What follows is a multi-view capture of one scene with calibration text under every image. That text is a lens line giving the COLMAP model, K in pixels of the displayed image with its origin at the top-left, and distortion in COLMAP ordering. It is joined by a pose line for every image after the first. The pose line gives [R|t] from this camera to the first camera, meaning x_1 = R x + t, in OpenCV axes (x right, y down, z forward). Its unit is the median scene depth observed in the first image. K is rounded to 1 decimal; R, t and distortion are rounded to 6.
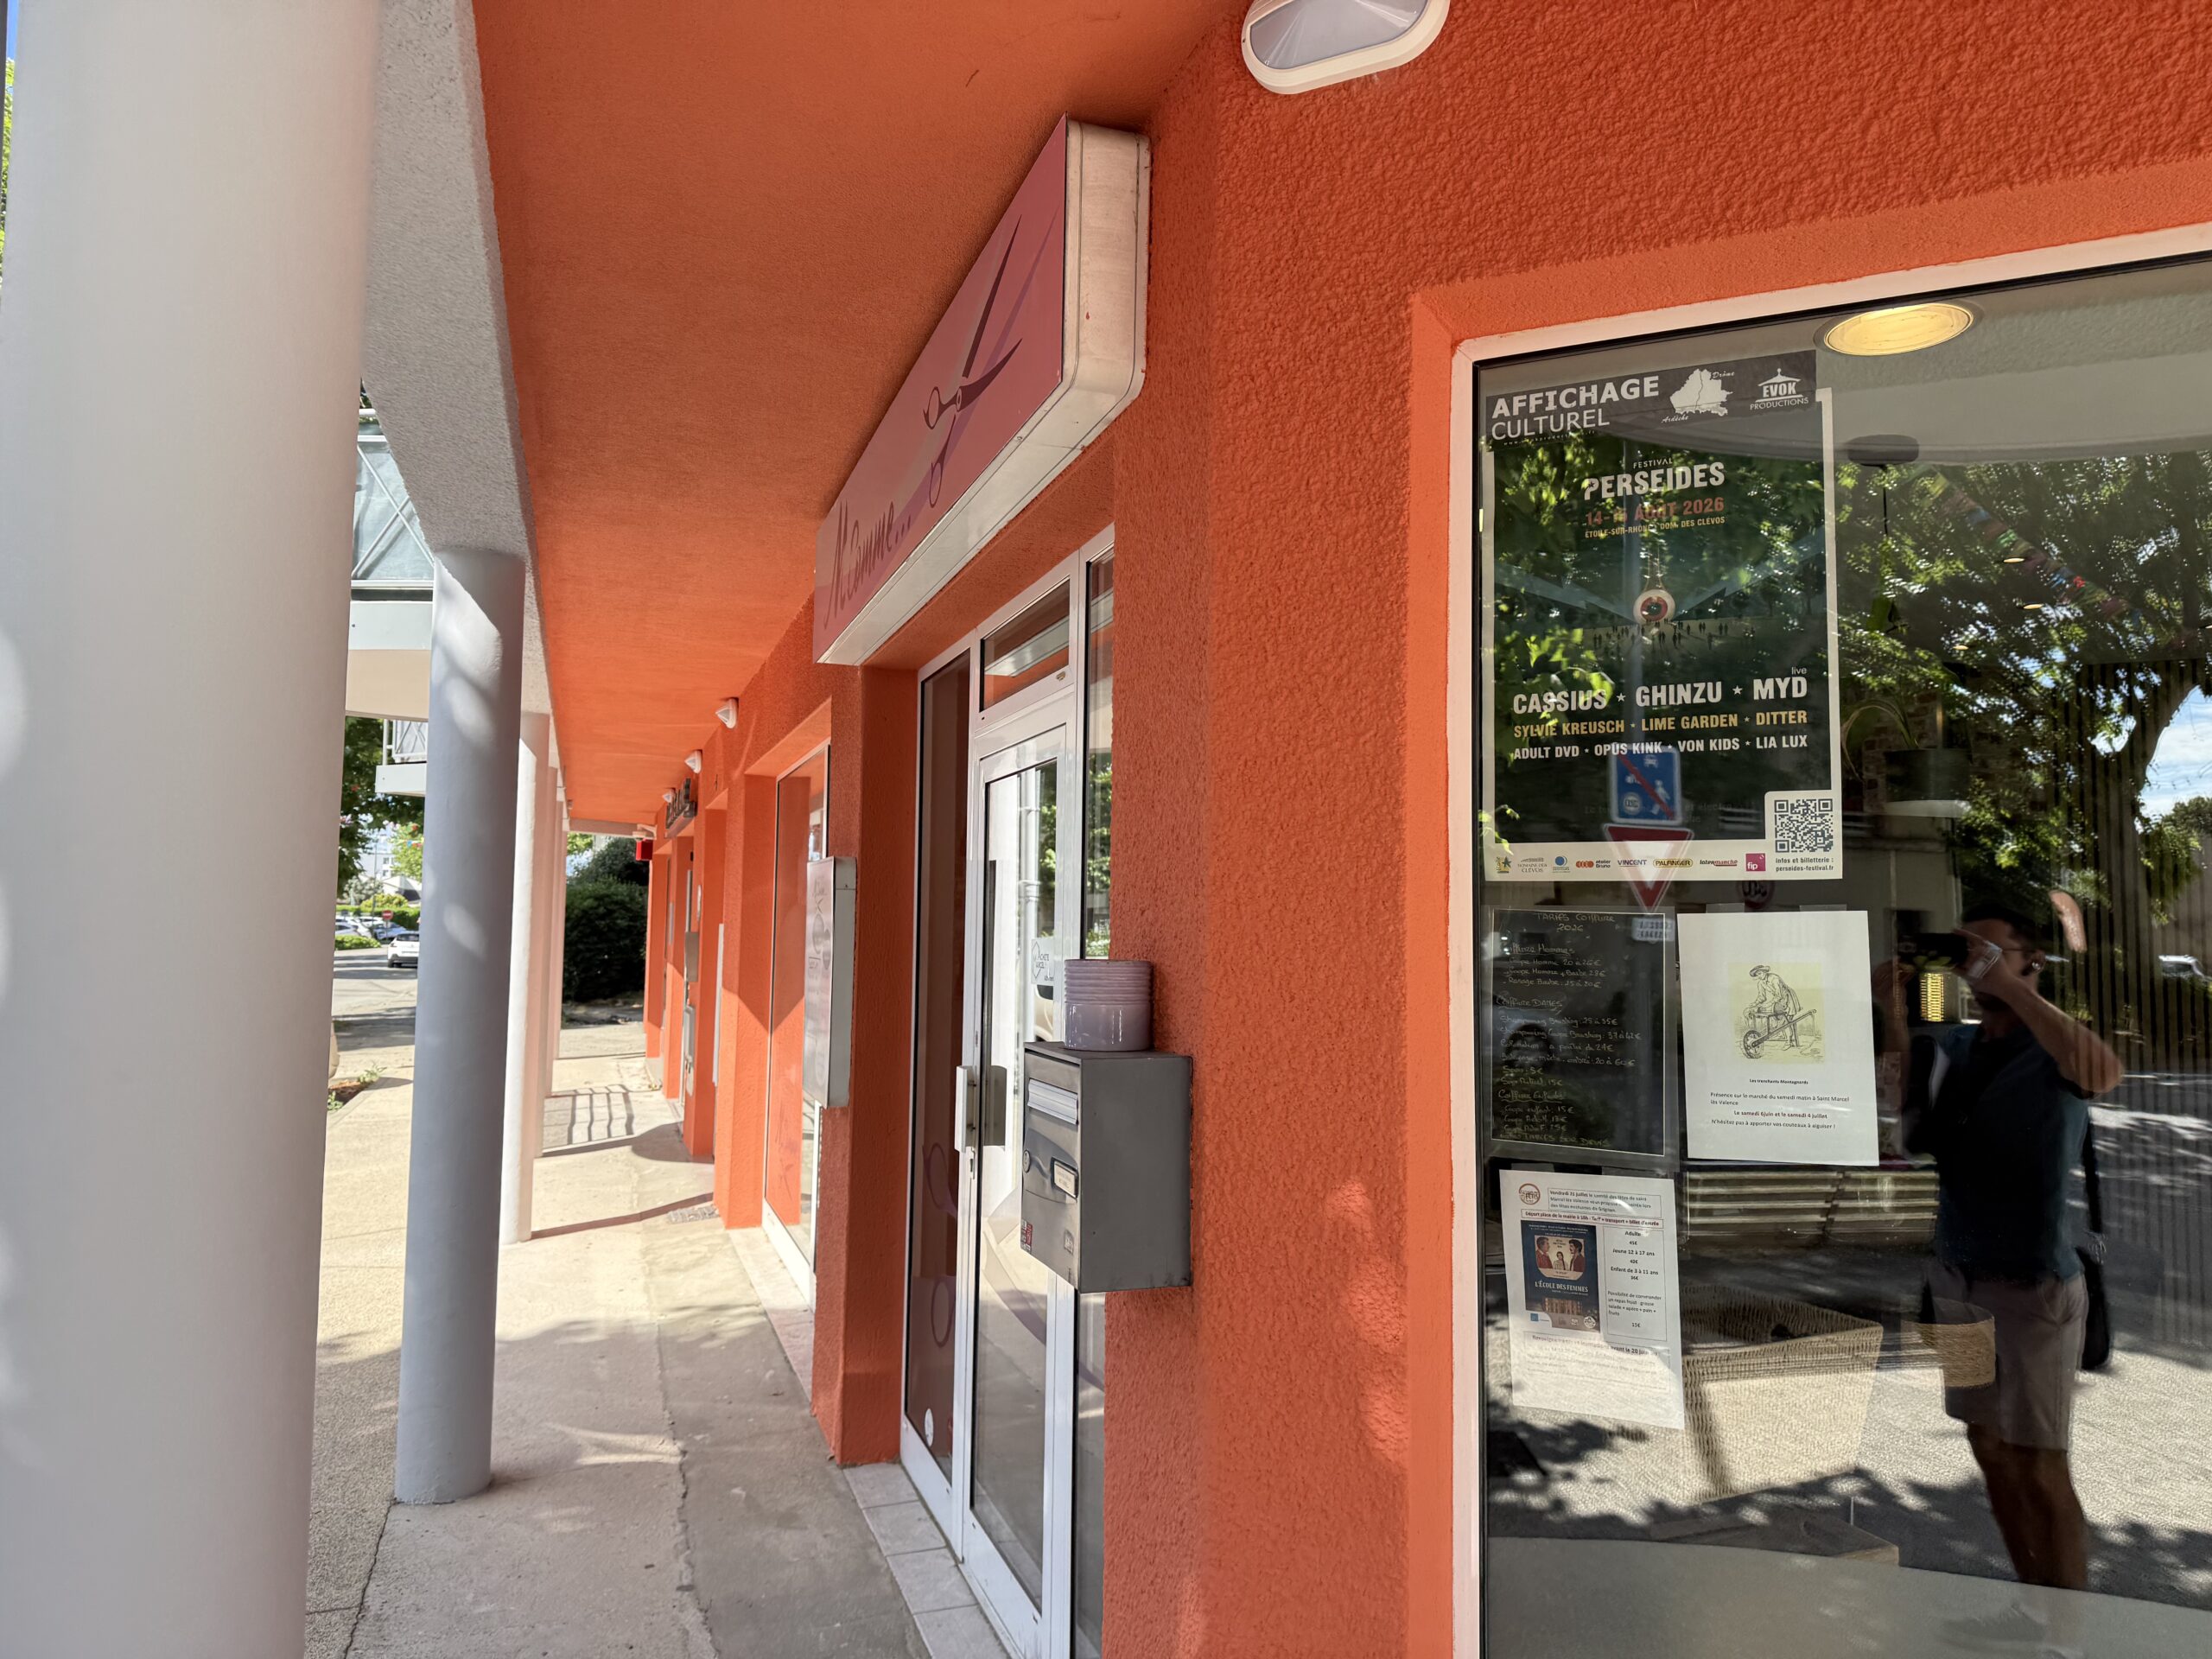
lens RADIAL K [[1532.0, 0, 1116.3], [0, 1532.0, 822.5], [0, 0, 1]] dist [0.132265, -0.219970]
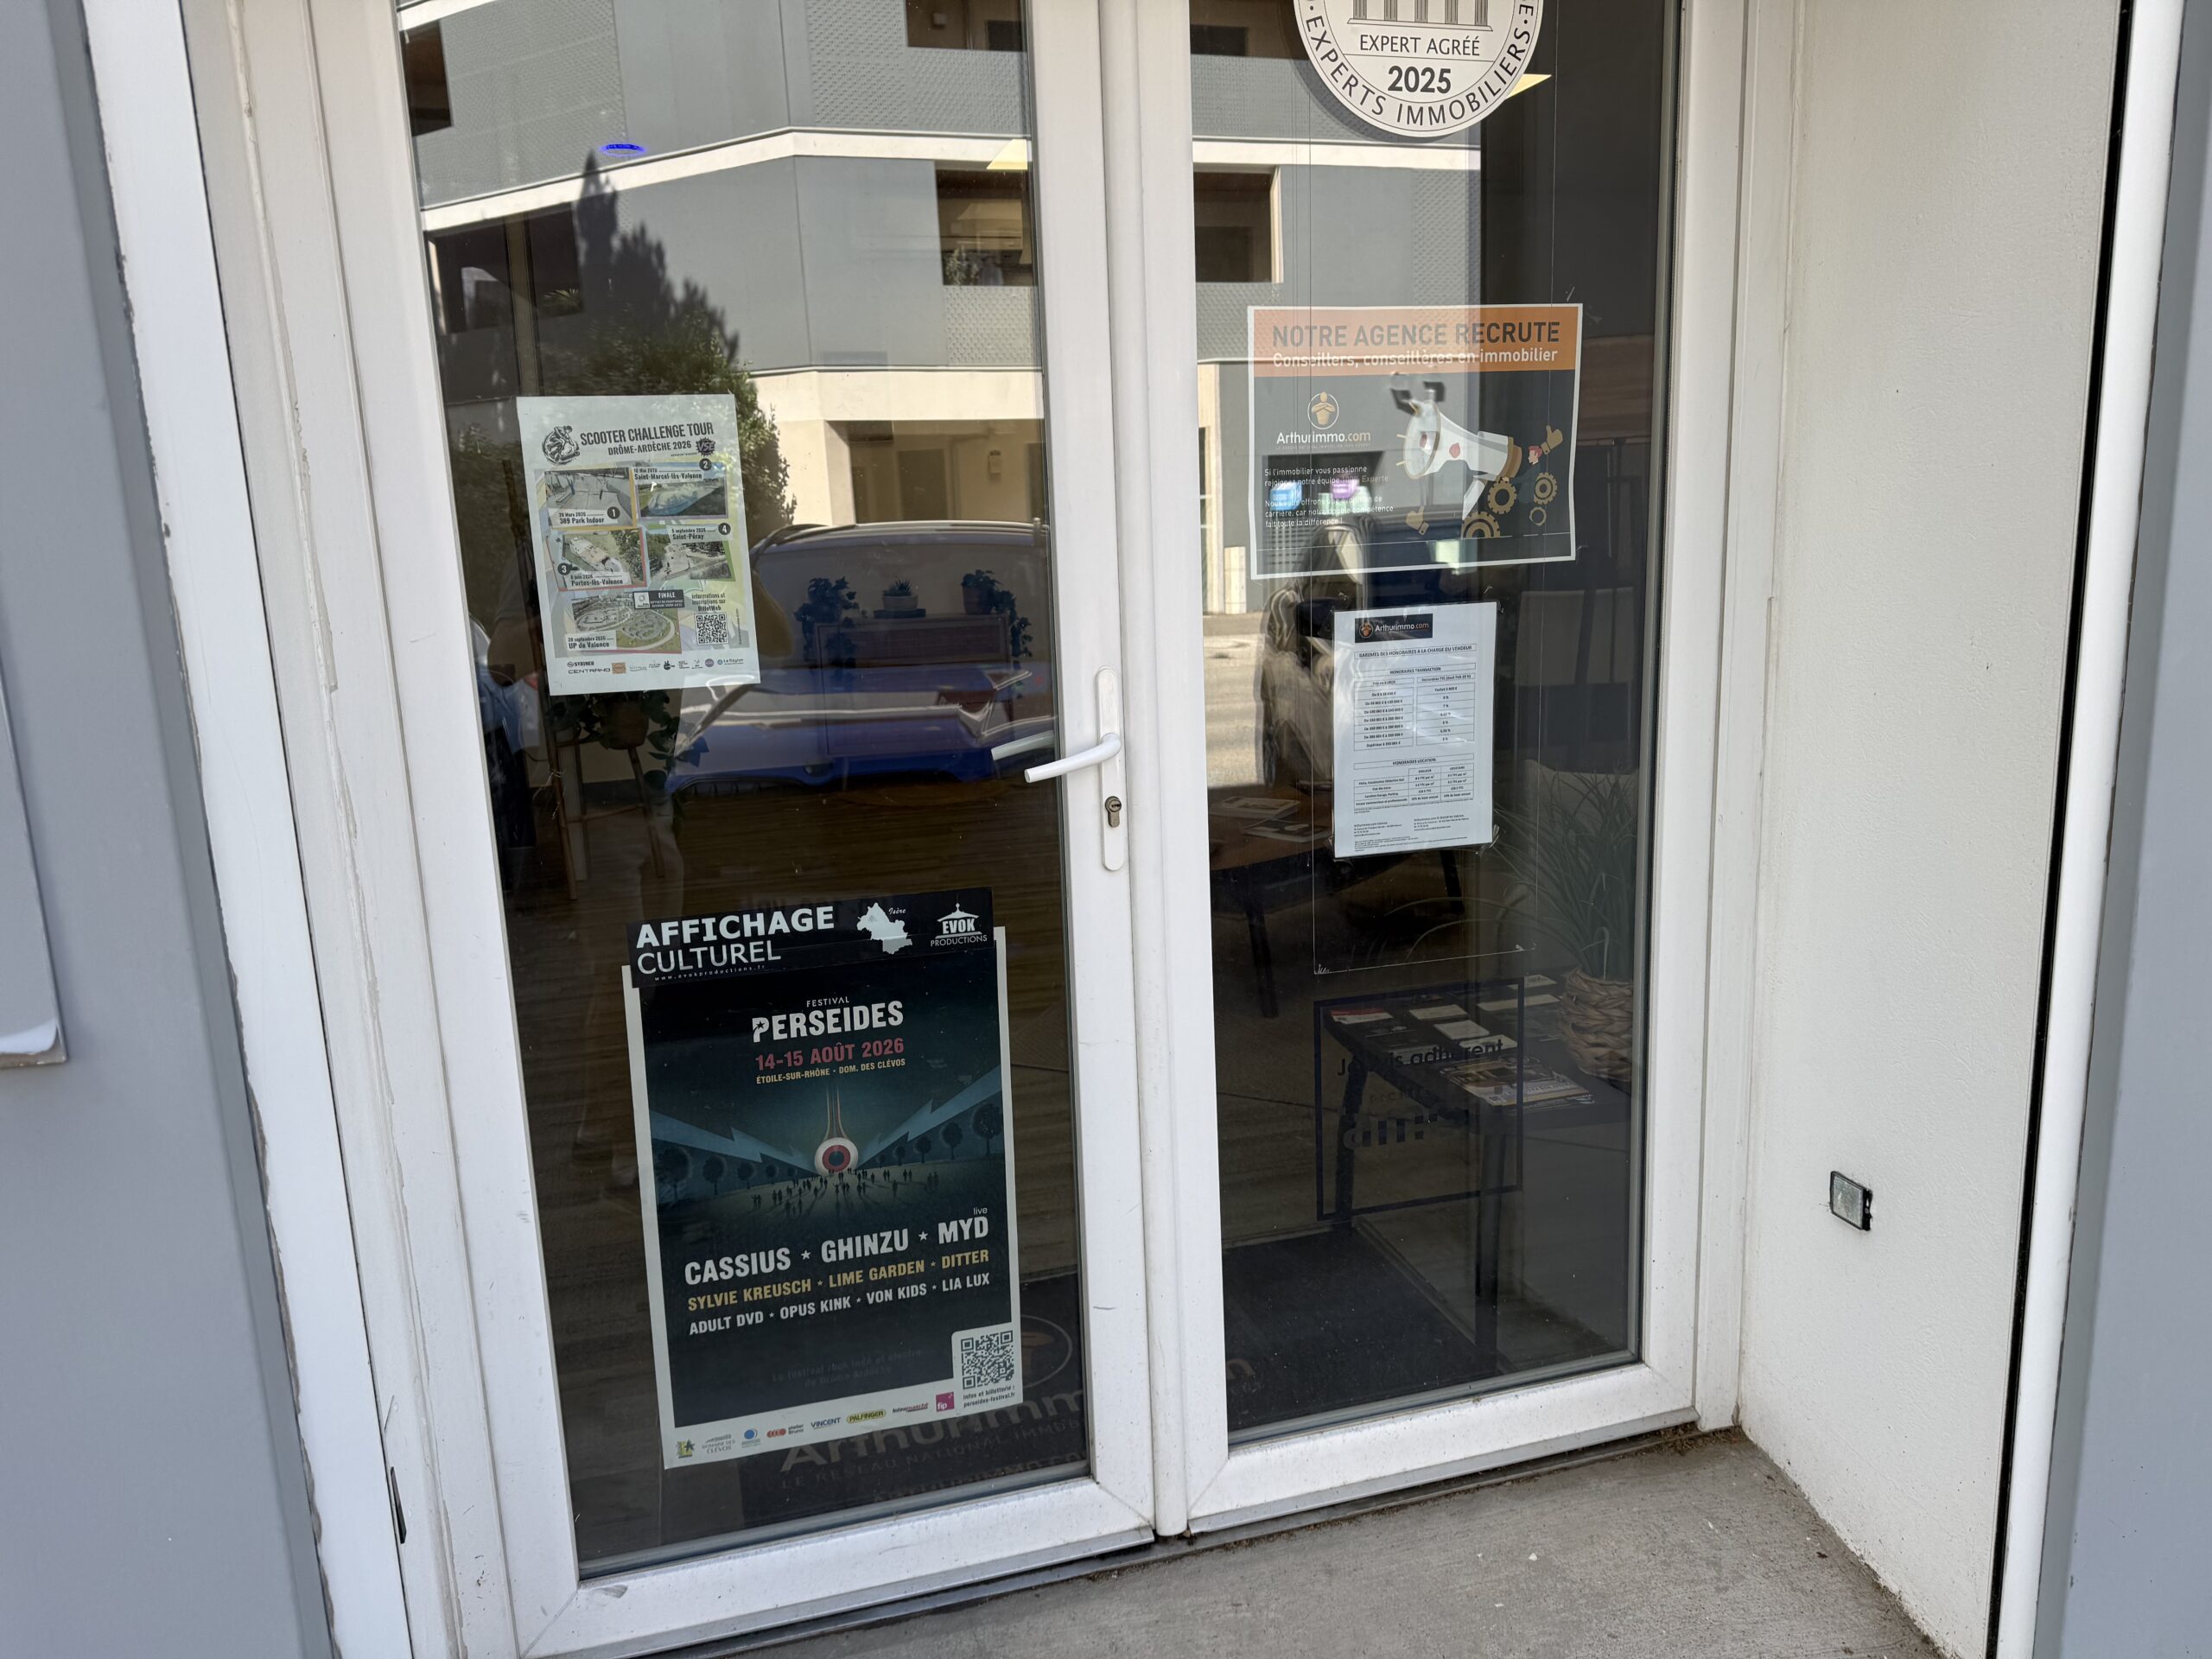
lens RADIAL K [[1542.6, 0, 1100.7], [0, 1542.6, 821.0], [0, 0, 1]] dist [0.144626, -0.240762]
pose [[0.736253, -0.173226, 0.654159, -0.101231], [0.002124, 0.967268, 0.253748, -0.538264], [-0.676703, -0.185433, 0.712522, 0.274783]]
